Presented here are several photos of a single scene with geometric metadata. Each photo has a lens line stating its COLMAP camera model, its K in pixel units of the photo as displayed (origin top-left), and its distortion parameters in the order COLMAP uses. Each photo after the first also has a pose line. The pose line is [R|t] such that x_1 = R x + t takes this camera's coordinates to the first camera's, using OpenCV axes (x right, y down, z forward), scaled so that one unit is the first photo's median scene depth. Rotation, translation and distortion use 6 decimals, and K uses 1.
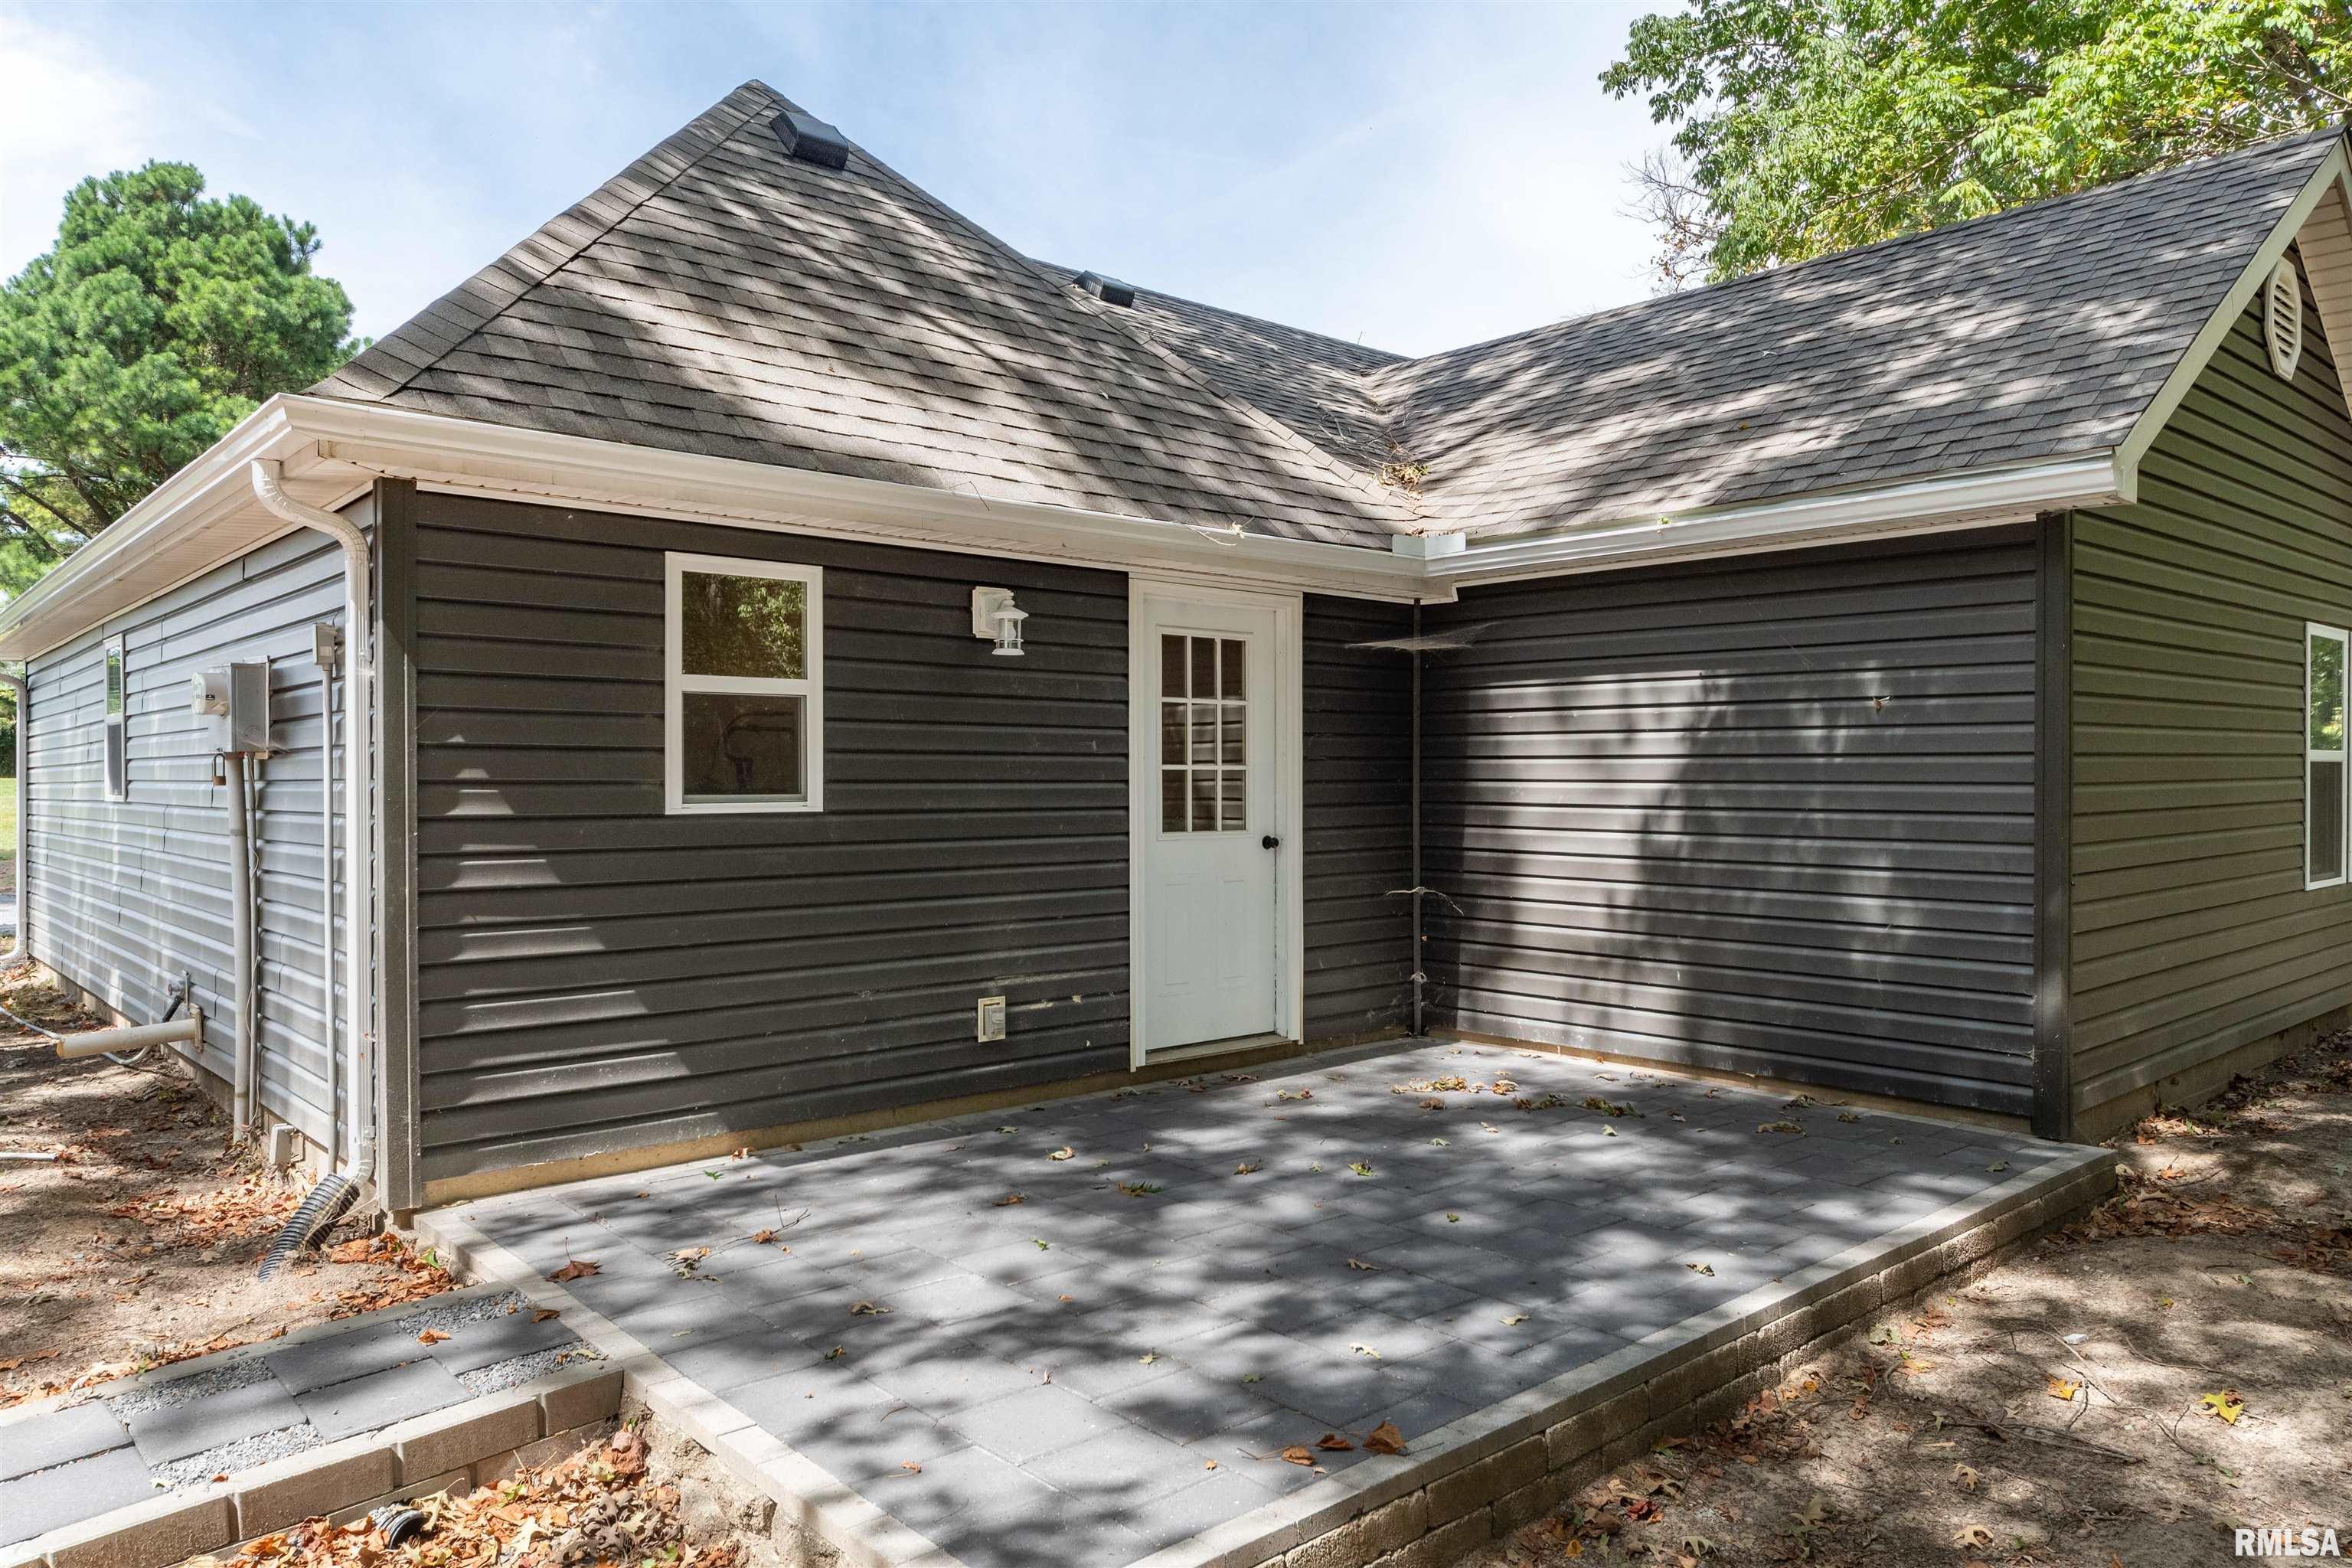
lens RADIAL K [[1625.2, 0, 1176.0], [0, 1625.2, 784.0], [0, 0, 1]] dist [0.002775, 0.001283]
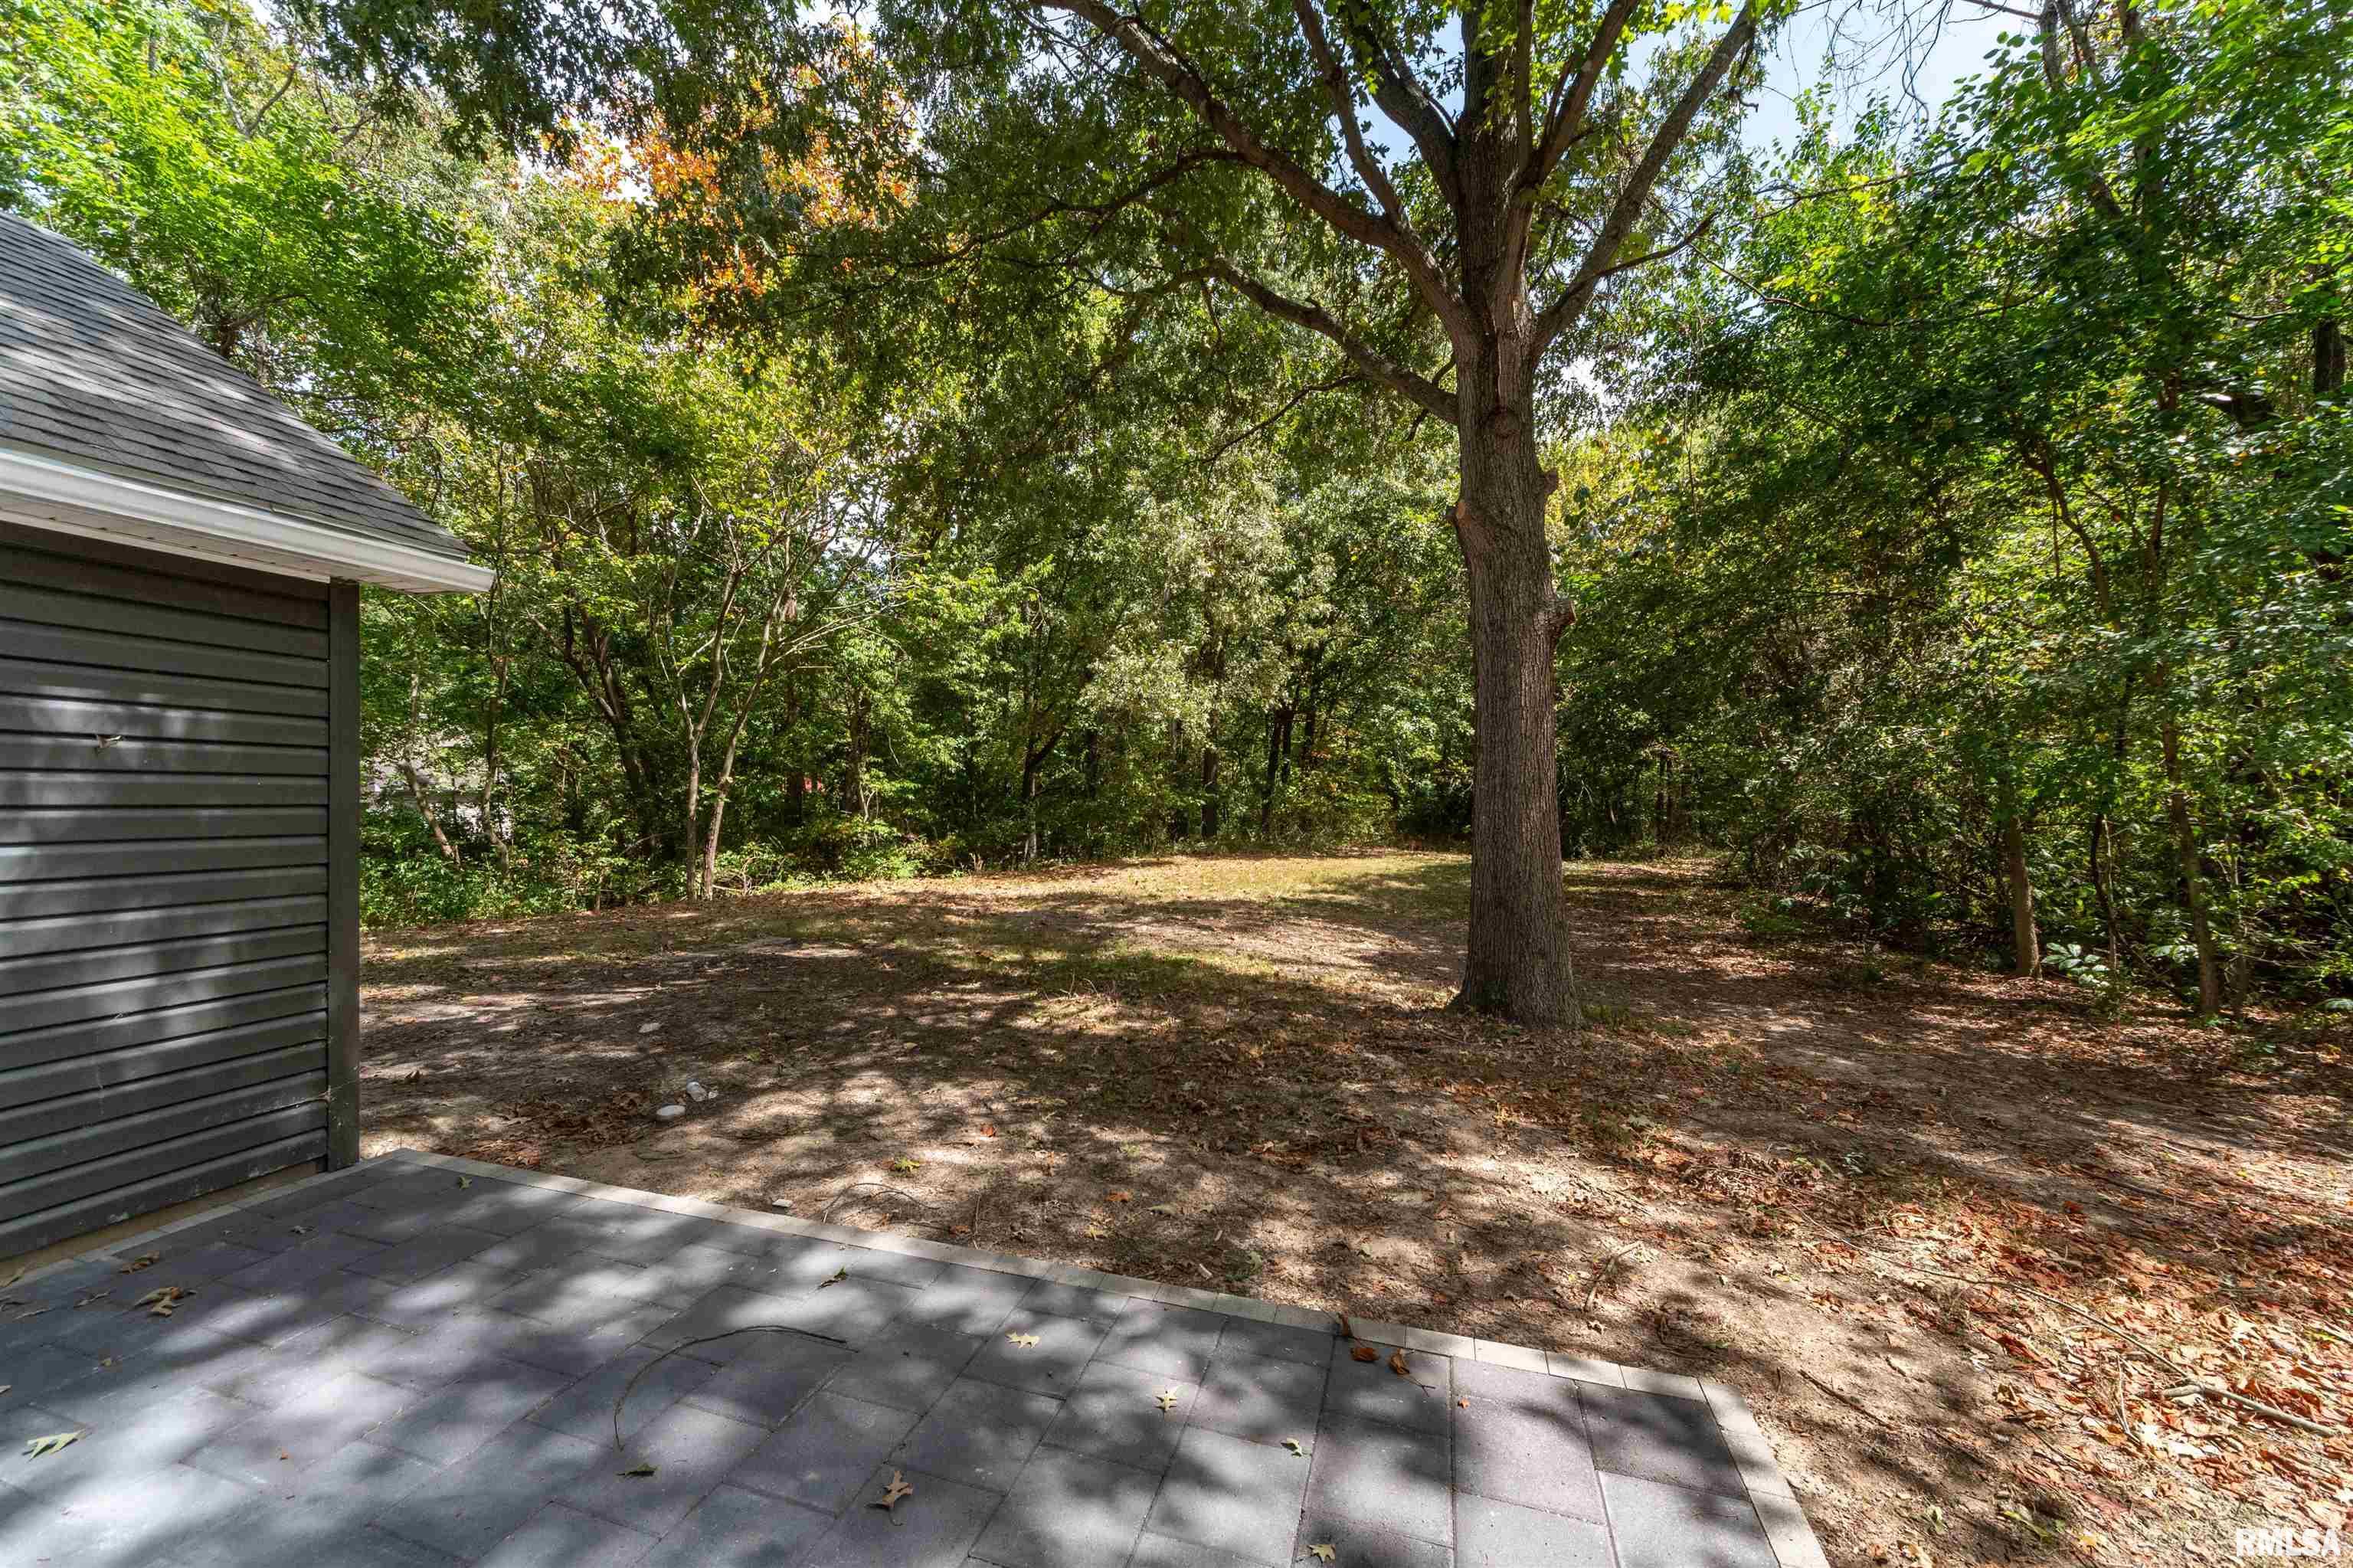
lens RADIAL K [[840.5, 0, 1176.5], [0, 840.5, 784.0], [0, 0, 1]] dist [-0.000651, -0.000077]
pose [[-0.534694, 0.014768, 0.844916, -0.180496], [0.002414, 0.999870, -0.015949, -0.018460], [-0.845042, -0.006489, -0.534660, 0.665778]]
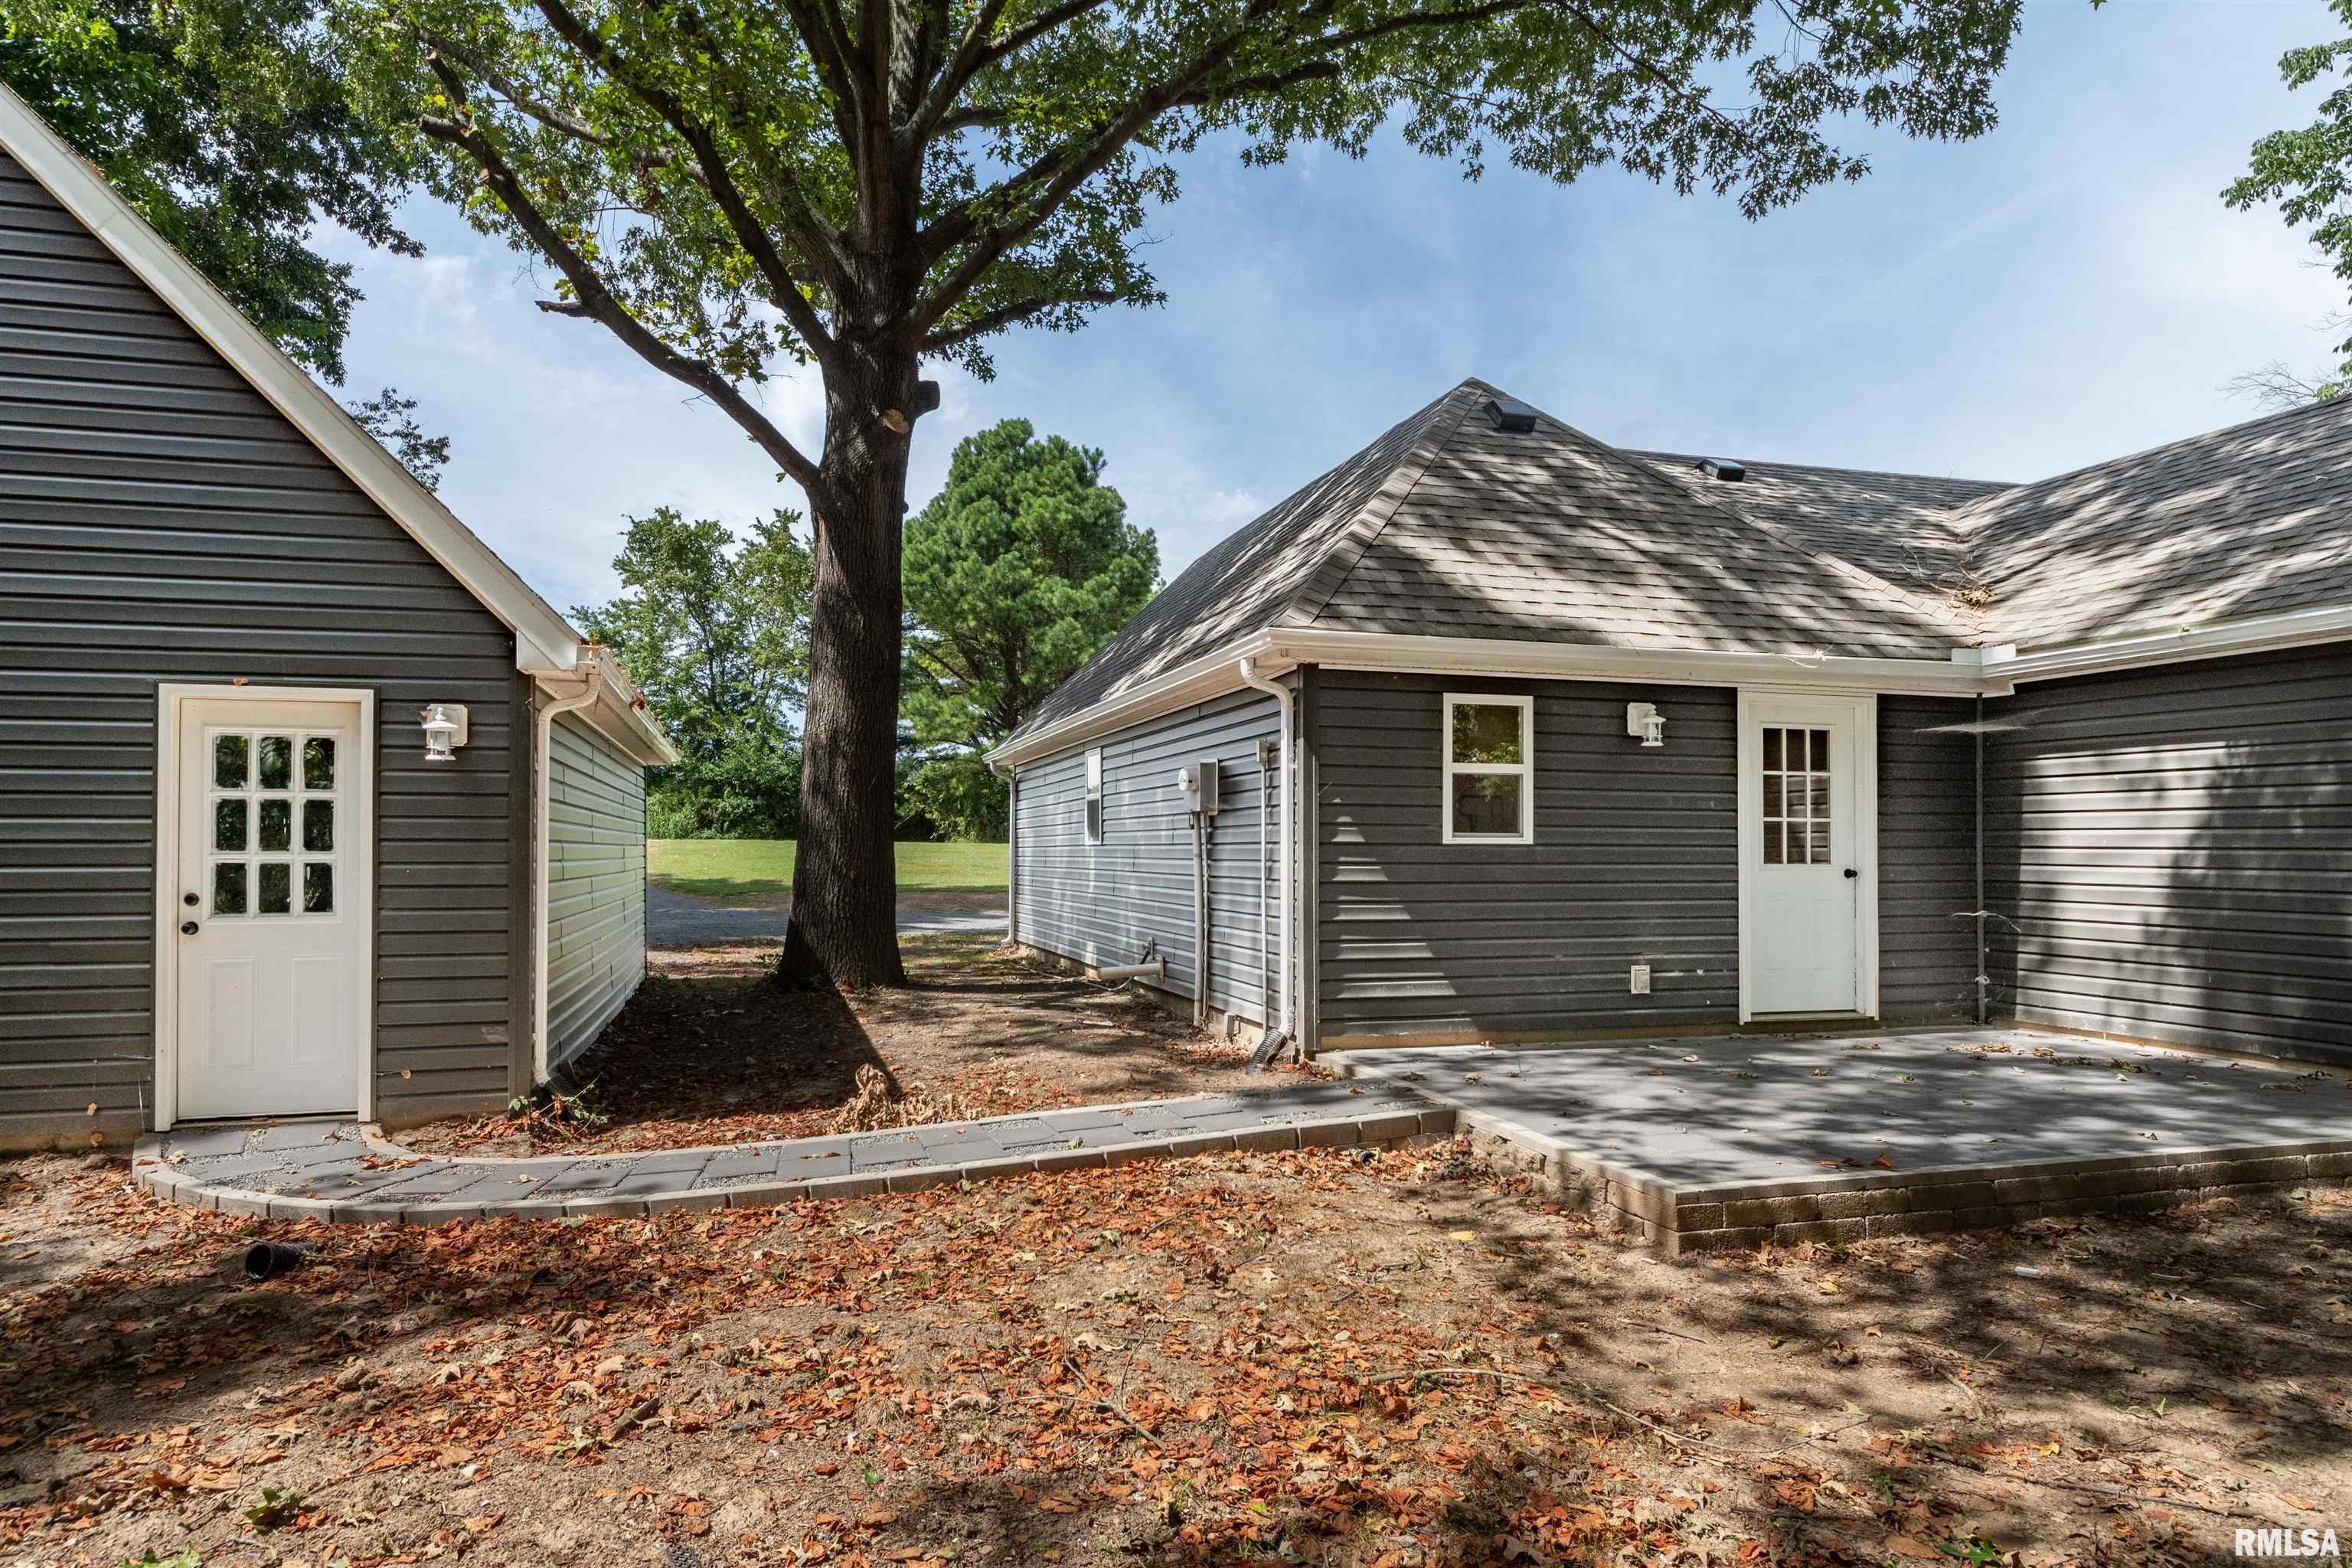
lens RADIAL K [[1346.9, 0, 1109.9], [0, 1346.9, 830.7], [0, 0, 1]] dist [-0.001624, 0.001238]
pose [[0.891250, -0.000969, -0.453512, 0.017161], [-0.006780, 0.999857, -0.015461, 0.023194], [0.453463, 0.016854, 0.891116, -0.348205]]
